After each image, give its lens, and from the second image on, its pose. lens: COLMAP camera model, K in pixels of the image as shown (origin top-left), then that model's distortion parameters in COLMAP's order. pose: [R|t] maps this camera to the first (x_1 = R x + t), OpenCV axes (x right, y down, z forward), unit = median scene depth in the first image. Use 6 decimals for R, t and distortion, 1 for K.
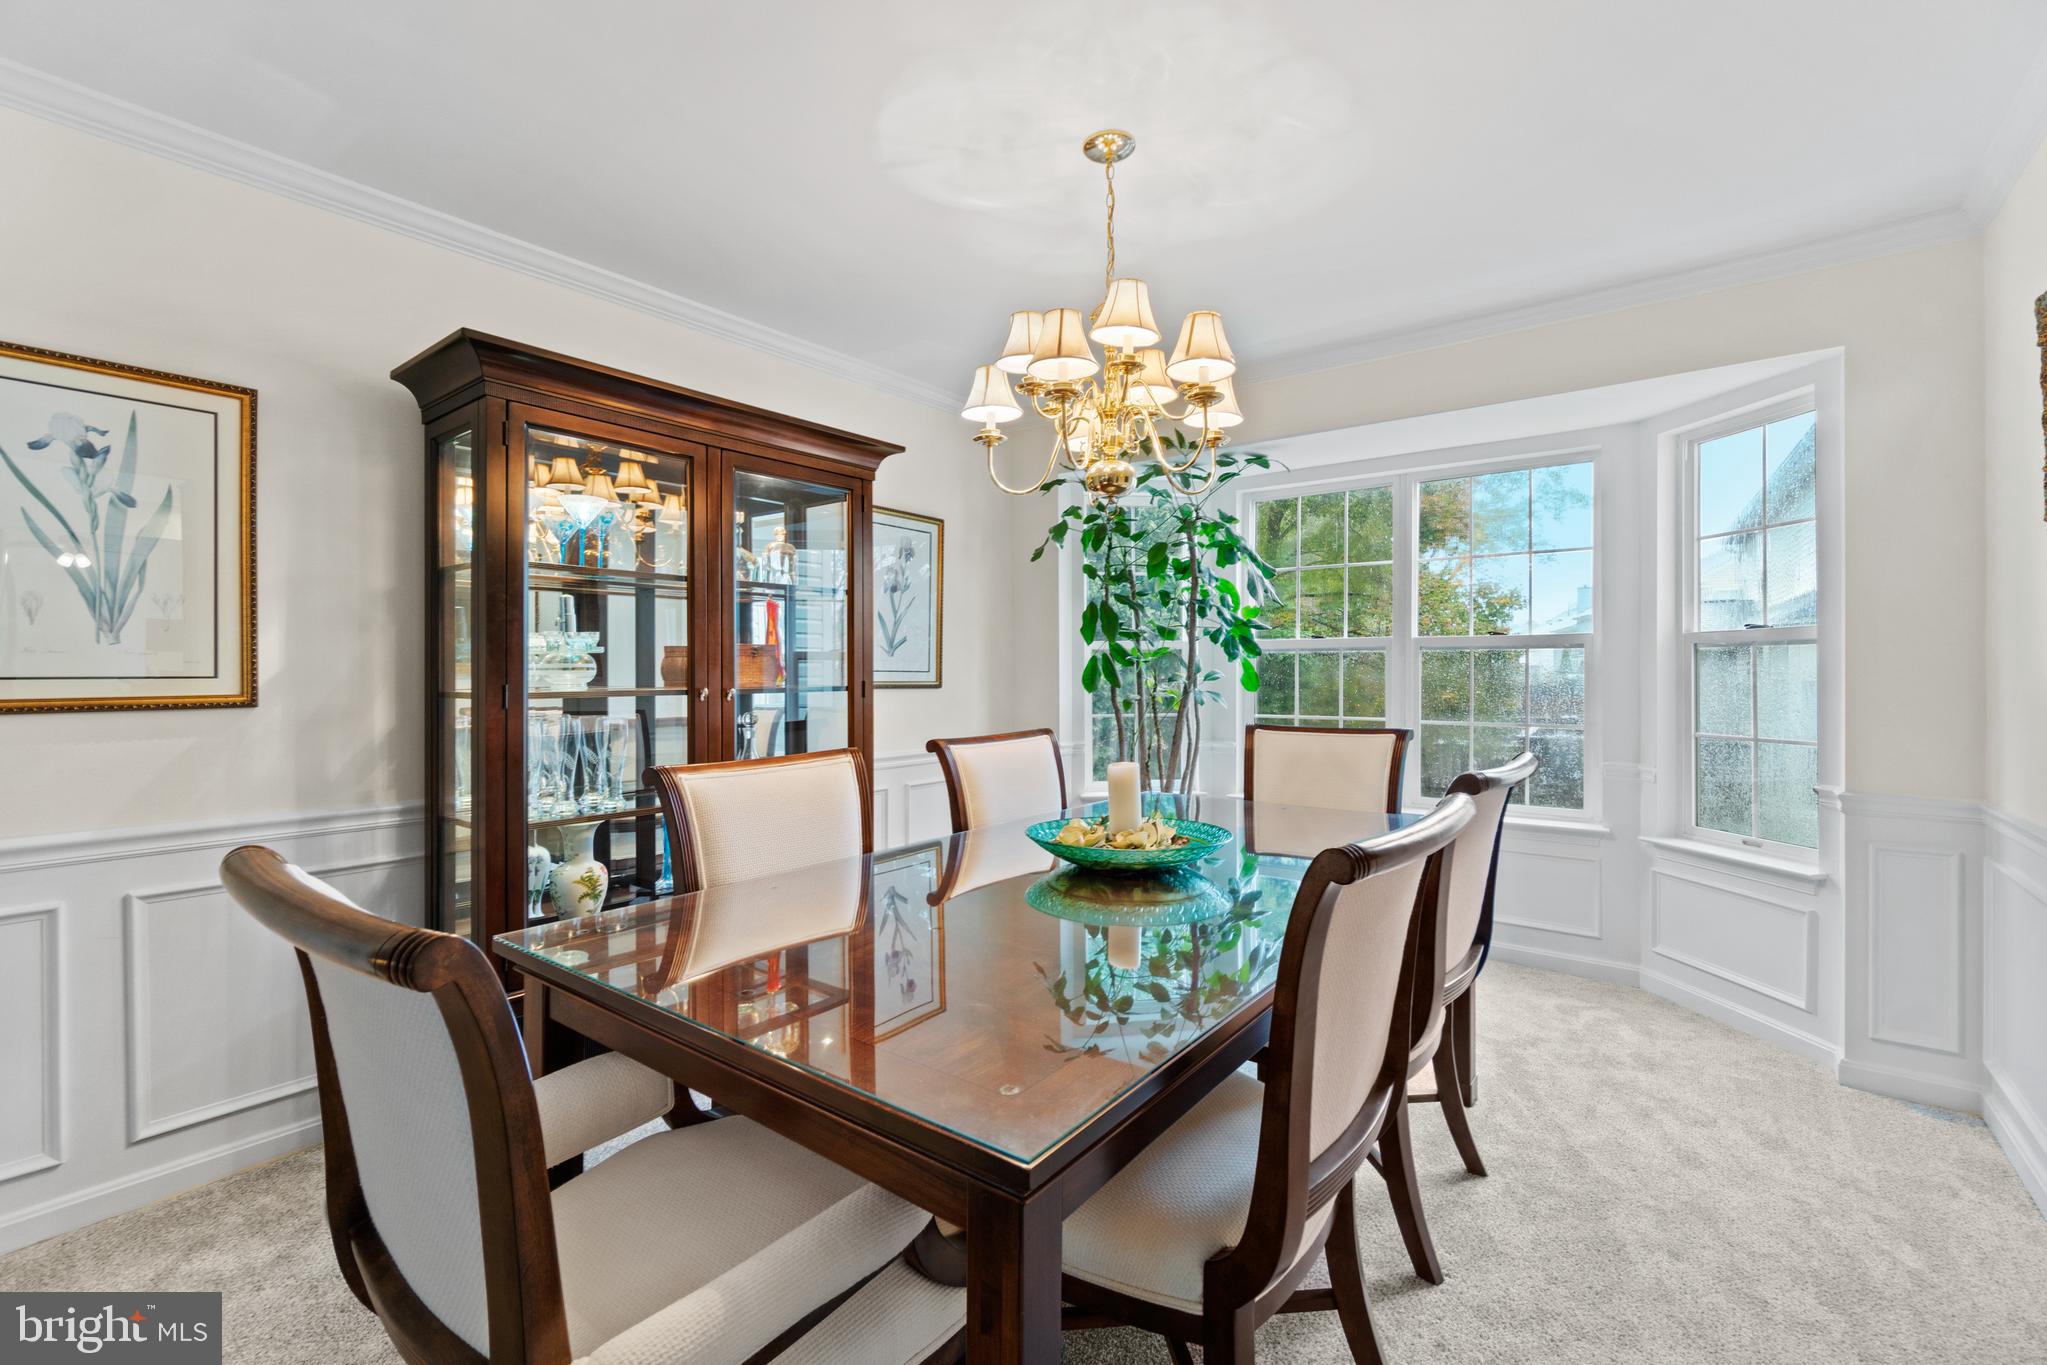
lens RADIAL K [[882.4, 0, 1019.5], [0, 882.4, 671.4], [0, 0, 1]] dist [-0.005758, 0.001752]
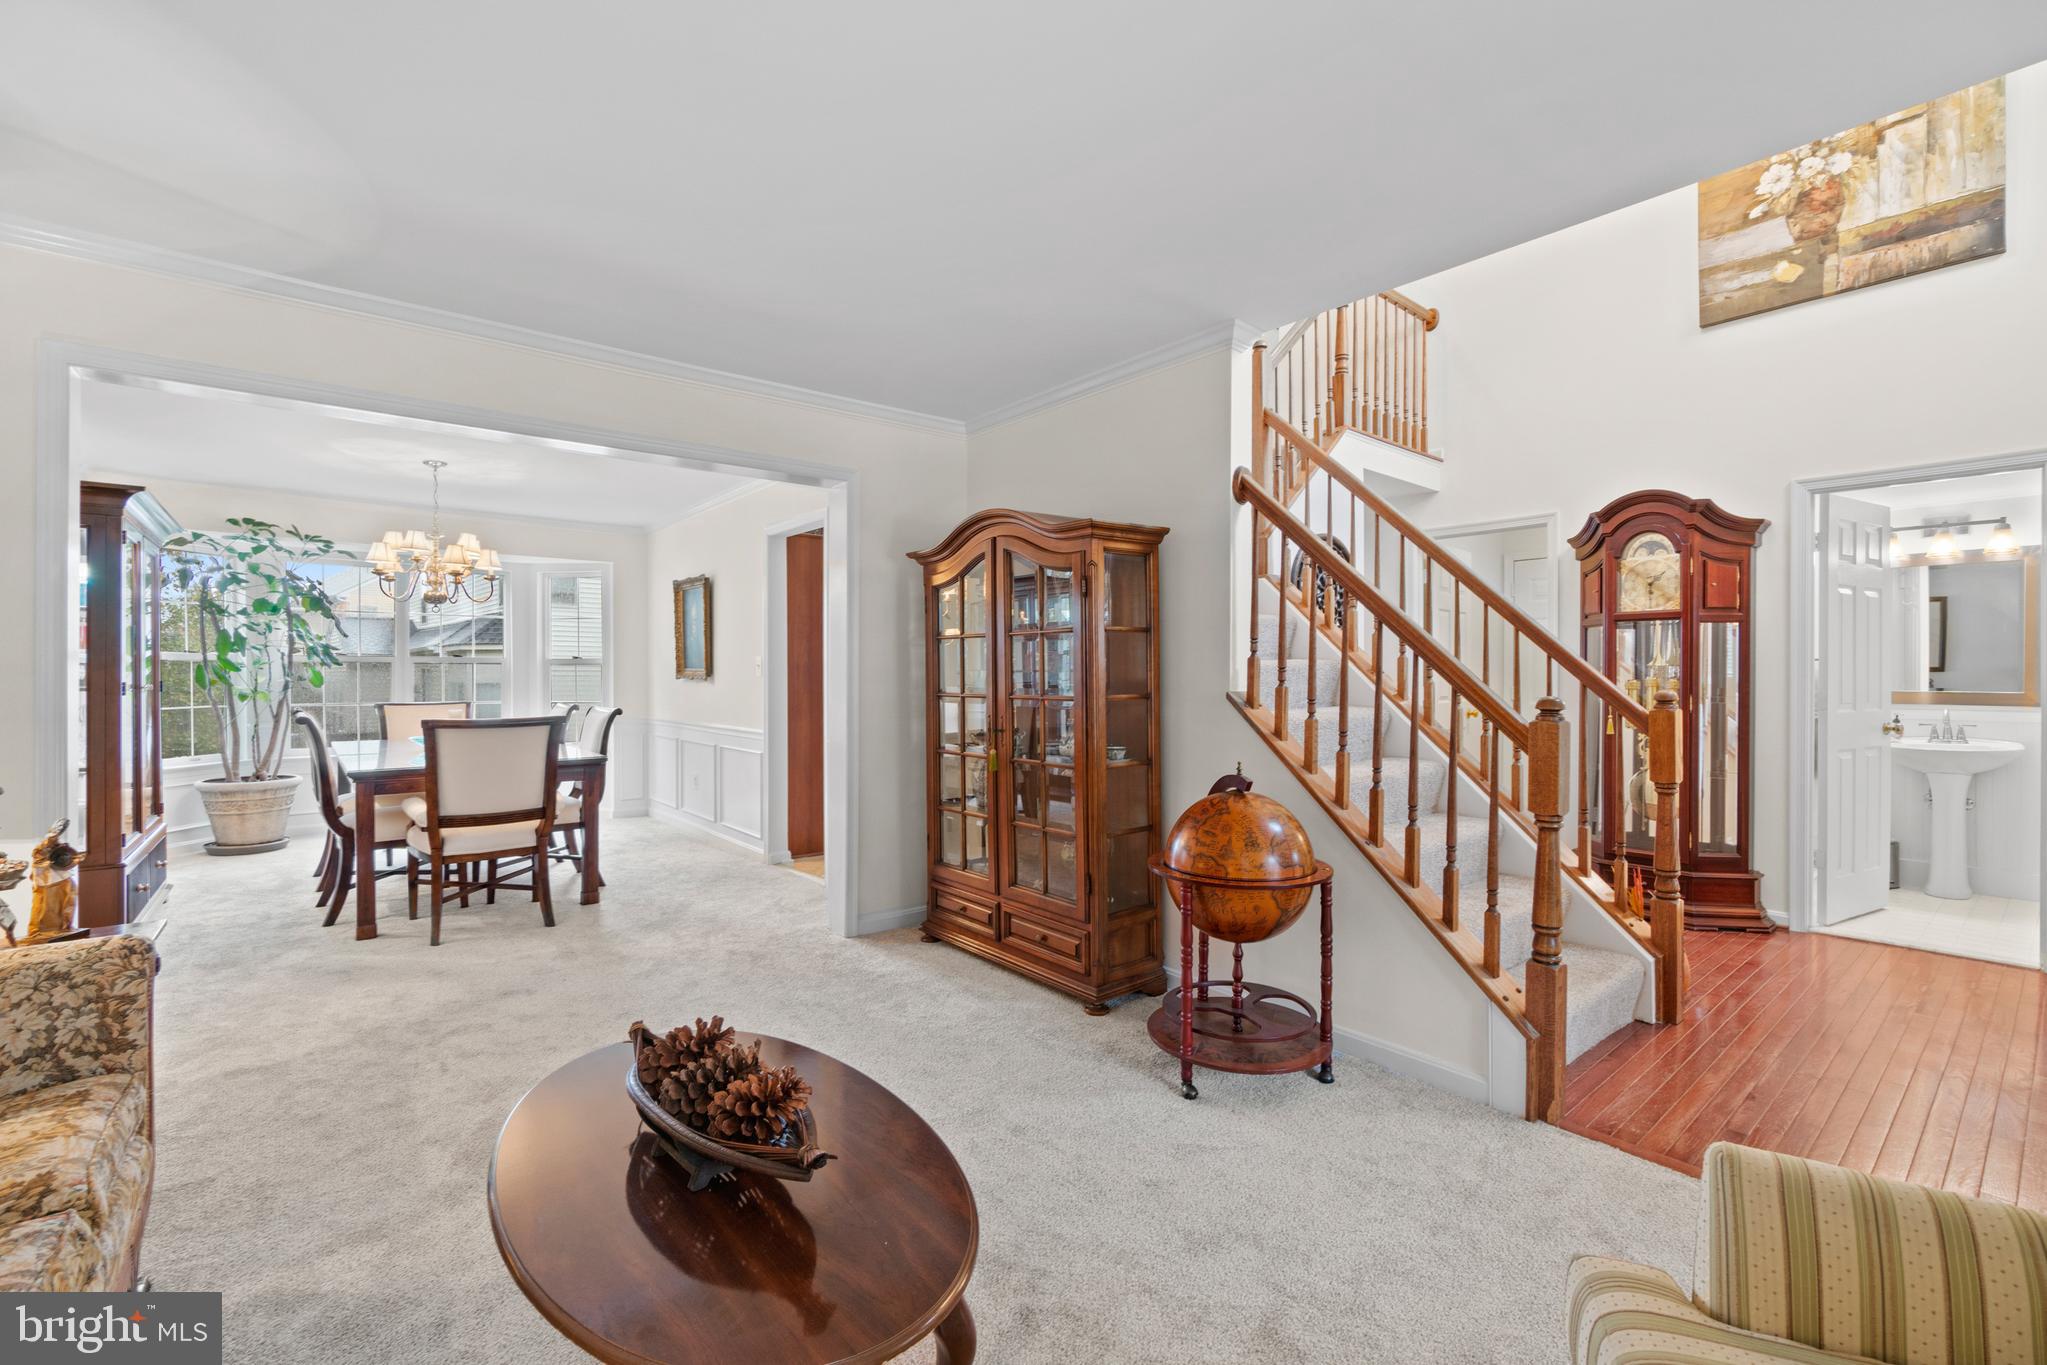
lens RADIAL K [[882.4, 0, 1018.4], [0, 882.4, 678.1], [0, 0, 1]] dist [-0.005758, 0.001752]
pose [[0.222303, -0.001925, 0.974976, -1.937481], [-0.001502, 0.999996, 0.002317, -0.001081], [-0.974977, -0.001979, 0.222299, -1.138849]]
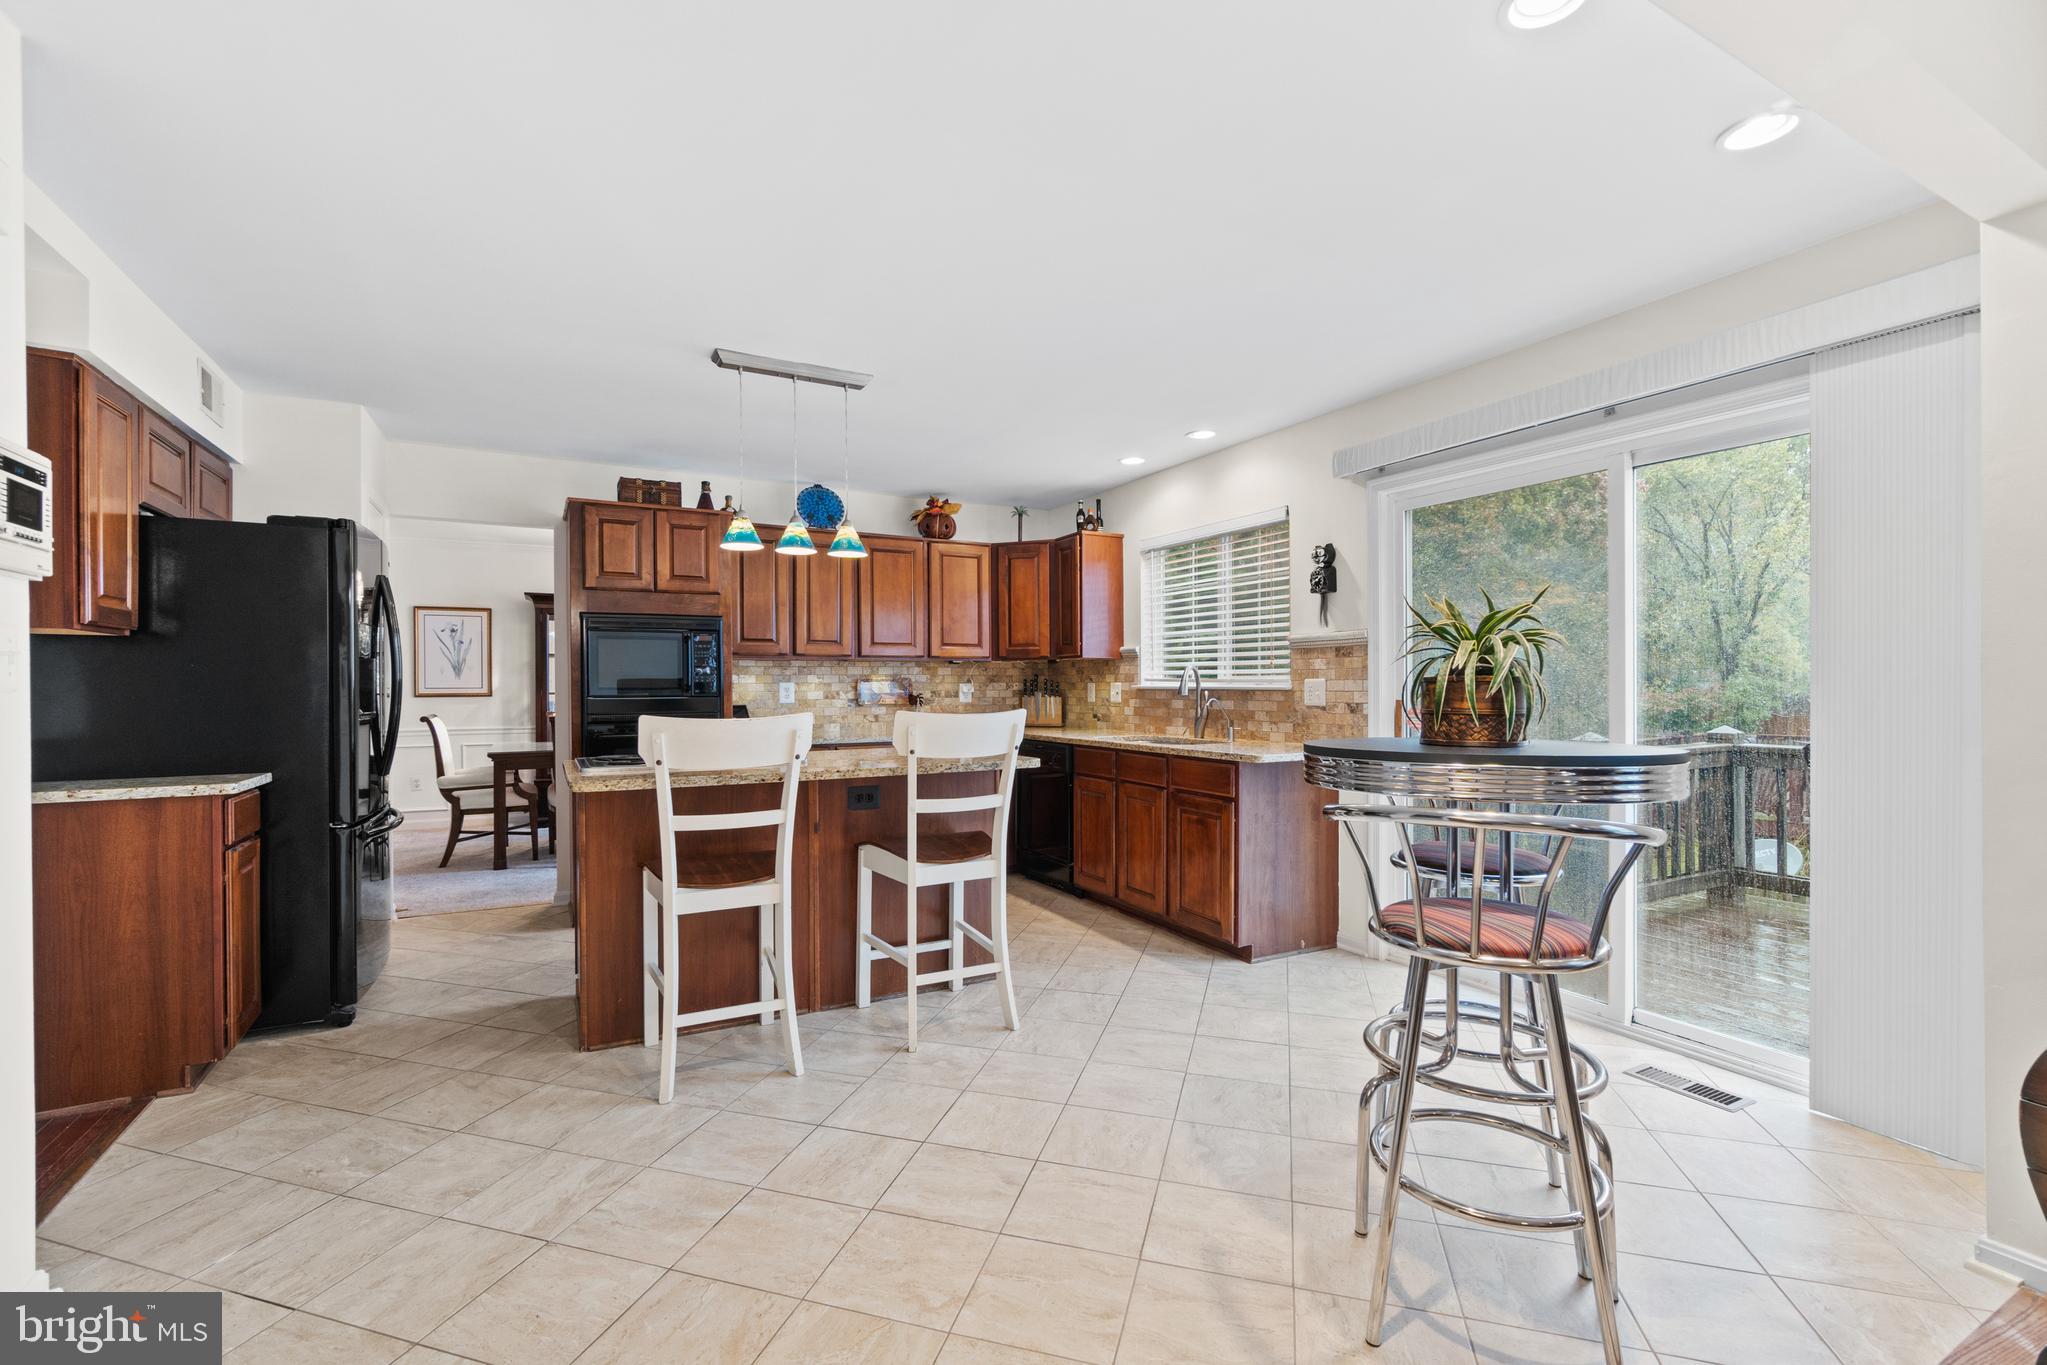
lens RADIAL K [[882.4, 0, 1014.1], [0, 882.4, 694.0], [0, 0, 1]] dist [-0.005758, 0.001752]
pose [[0.913512, 0.001414, -0.406809, 2.609247], [0.003405, 0.999932, 0.011122, -0.001276], [0.406797, -0.011545, 0.913445, -1.456032]]
